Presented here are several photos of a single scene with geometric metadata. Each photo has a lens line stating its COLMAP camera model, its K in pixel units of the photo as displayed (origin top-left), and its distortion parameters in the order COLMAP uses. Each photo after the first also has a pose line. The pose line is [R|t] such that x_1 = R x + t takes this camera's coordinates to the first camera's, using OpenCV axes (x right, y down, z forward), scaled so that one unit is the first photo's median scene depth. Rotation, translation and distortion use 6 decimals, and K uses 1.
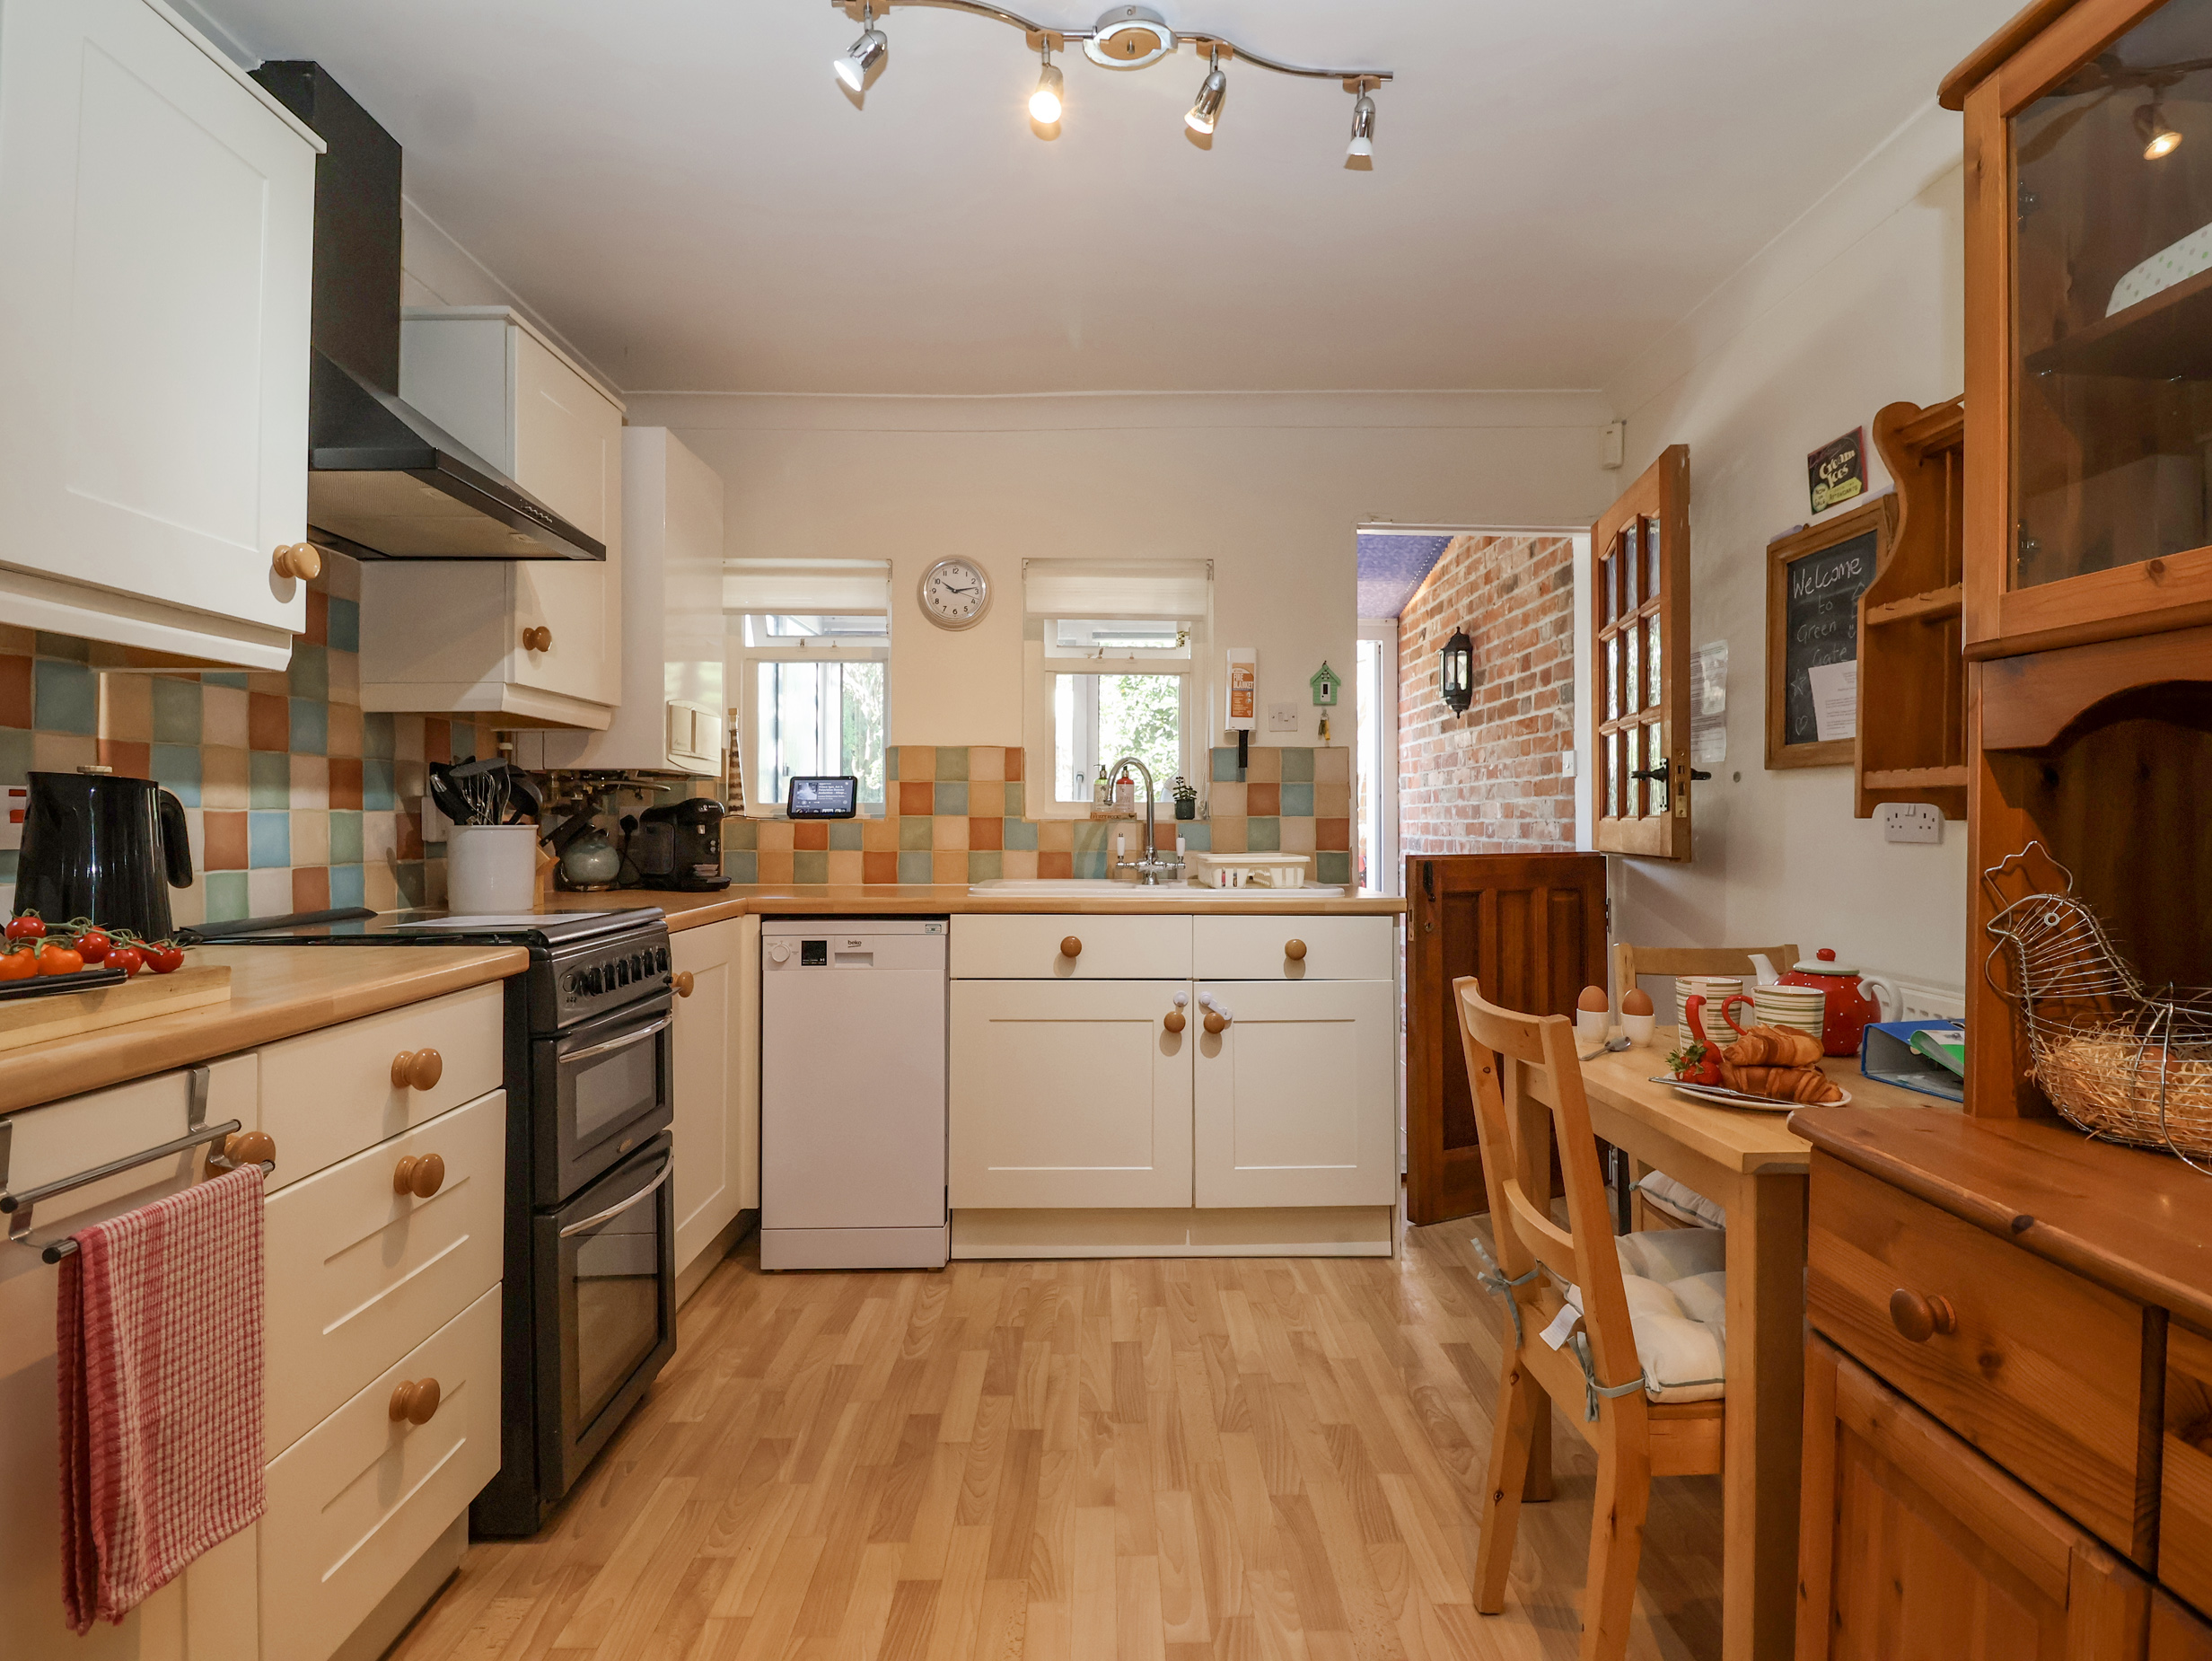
lens RADIAL K [[1186.3, 0, 1109.3], [0, 1186.3, 828.3], [0, 0, 1]] dist [0.029579, -0.007372]
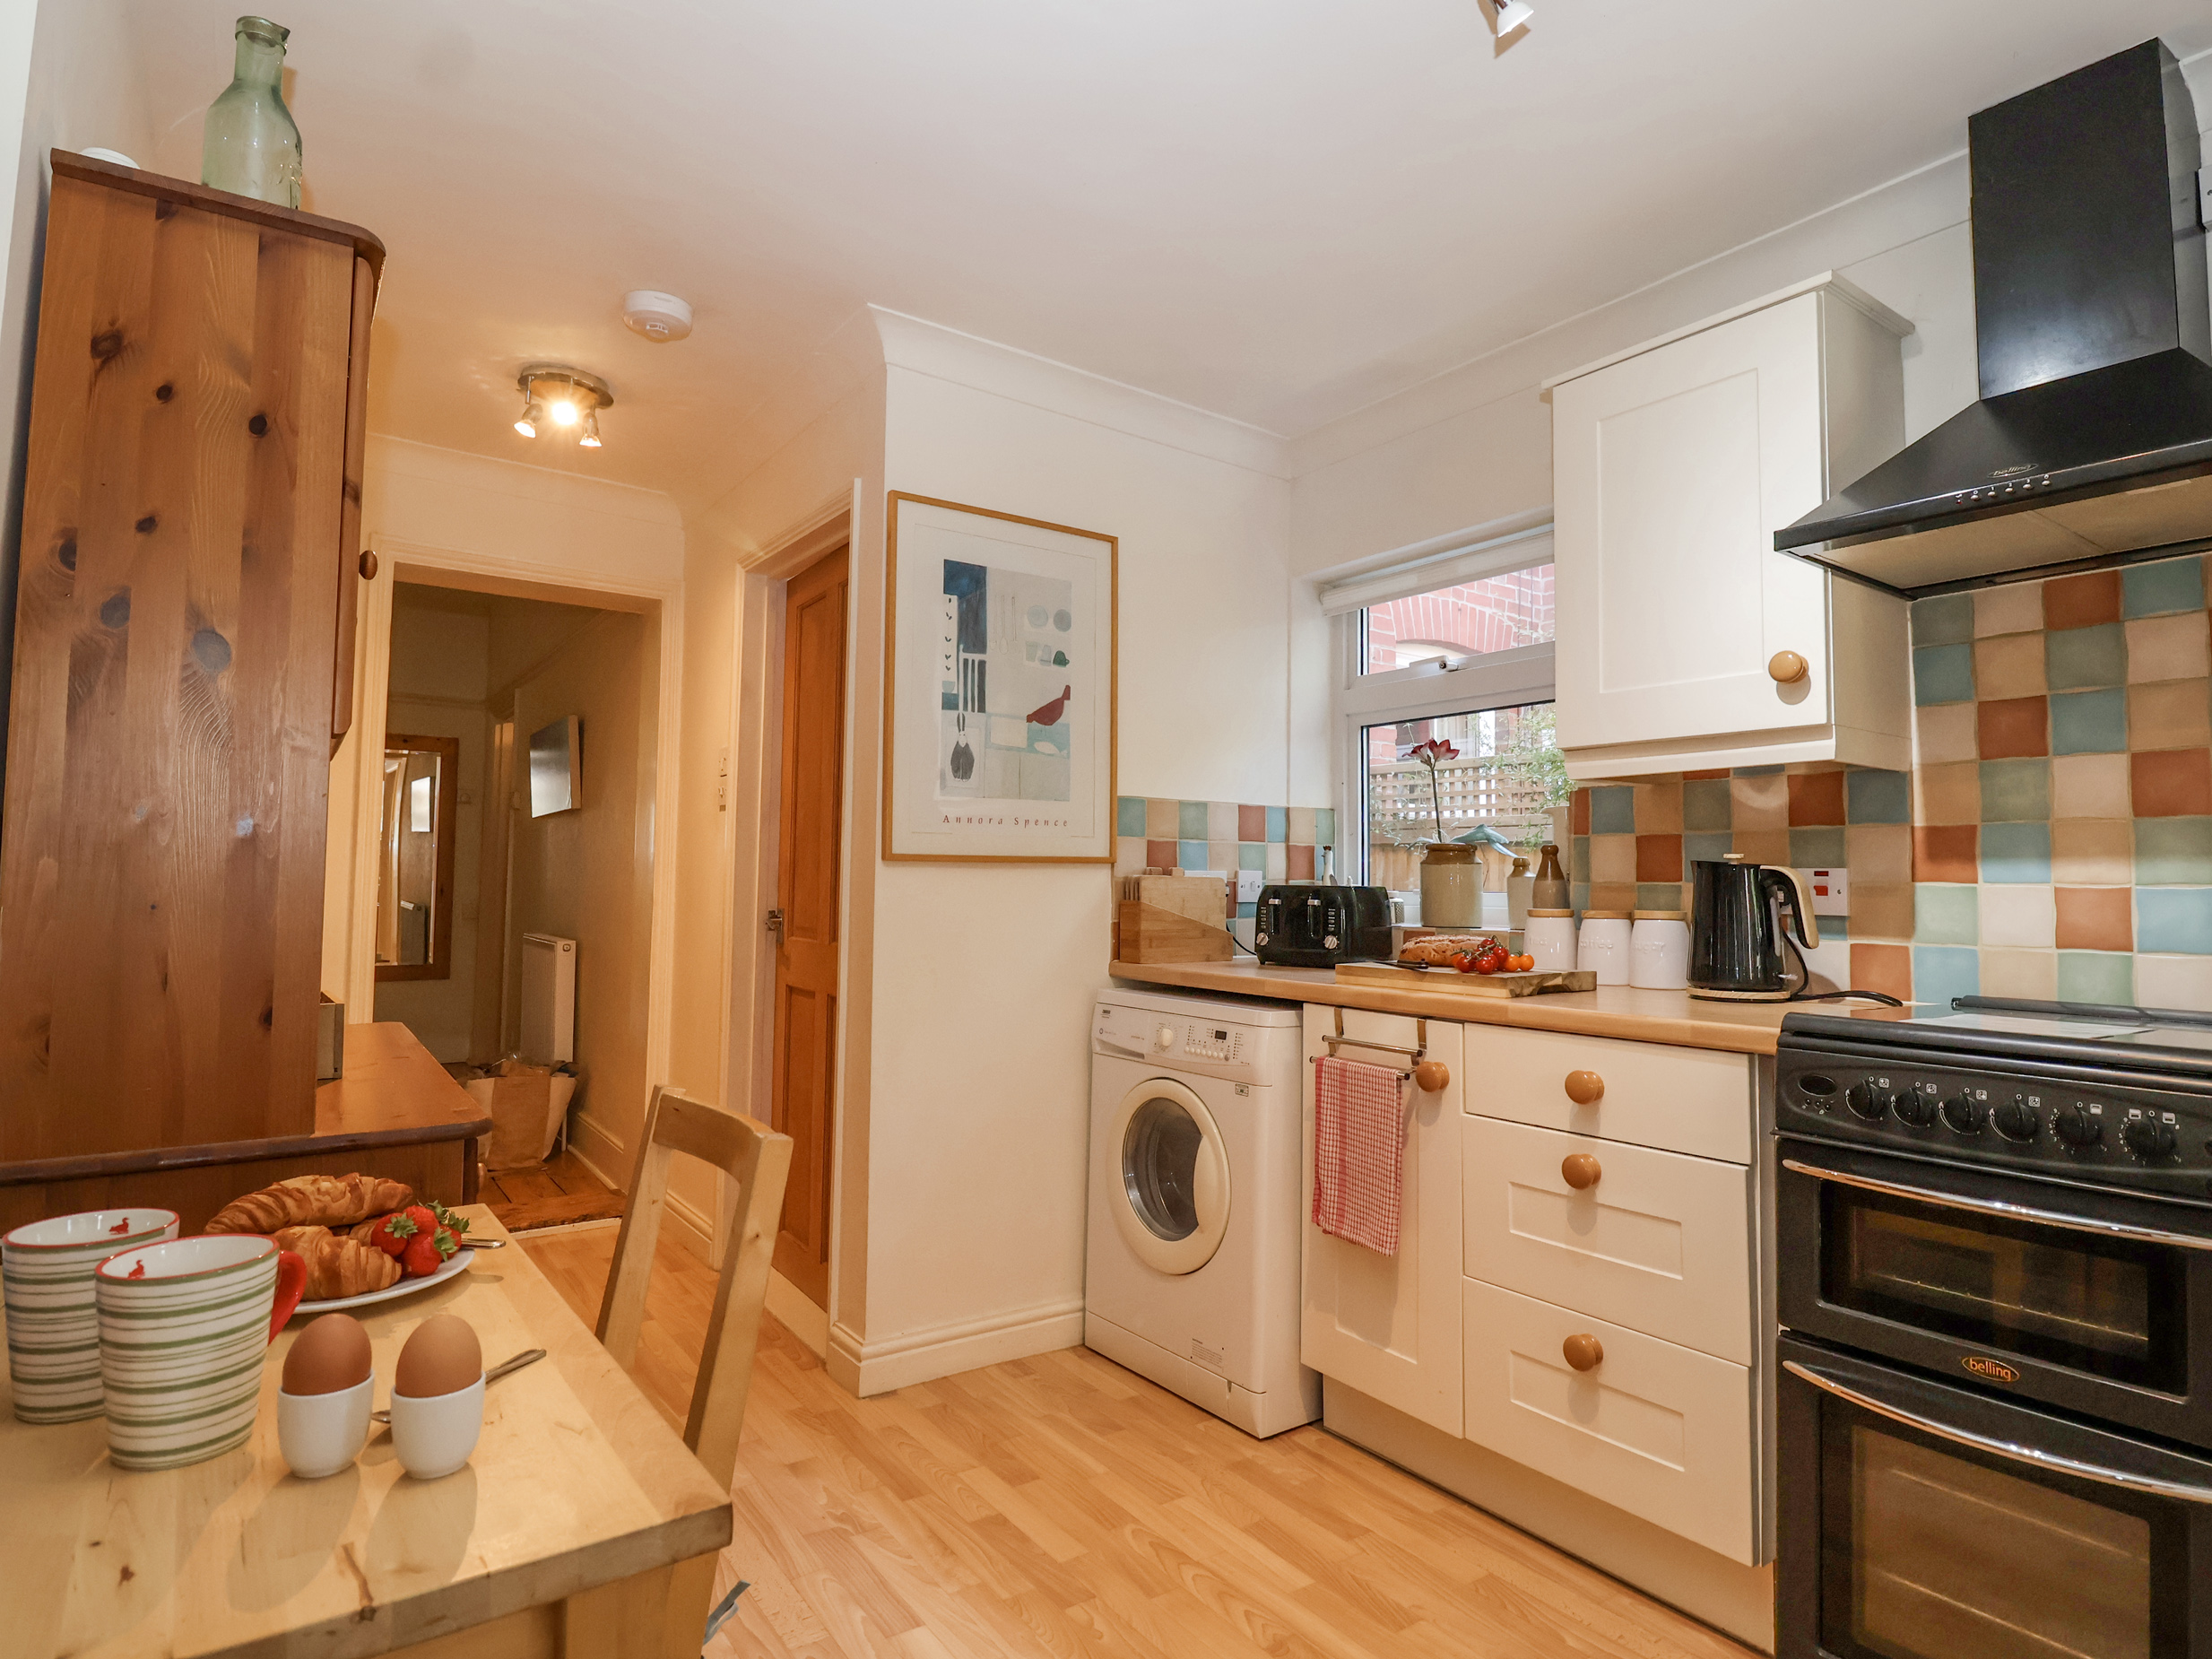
lens RADIAL K [[1186.3, 0, 1105.6], [0, 1186.3, 826.1], [0, 0, 1]] dist [0.029579, -0.007372]
pose [[-0.818495, -0.050178, -0.572319, 0.353748], [-0.027361, 0.998453, -0.048410, -0.000723], [0.573862, -0.023964, -0.818601, 1.717414]]
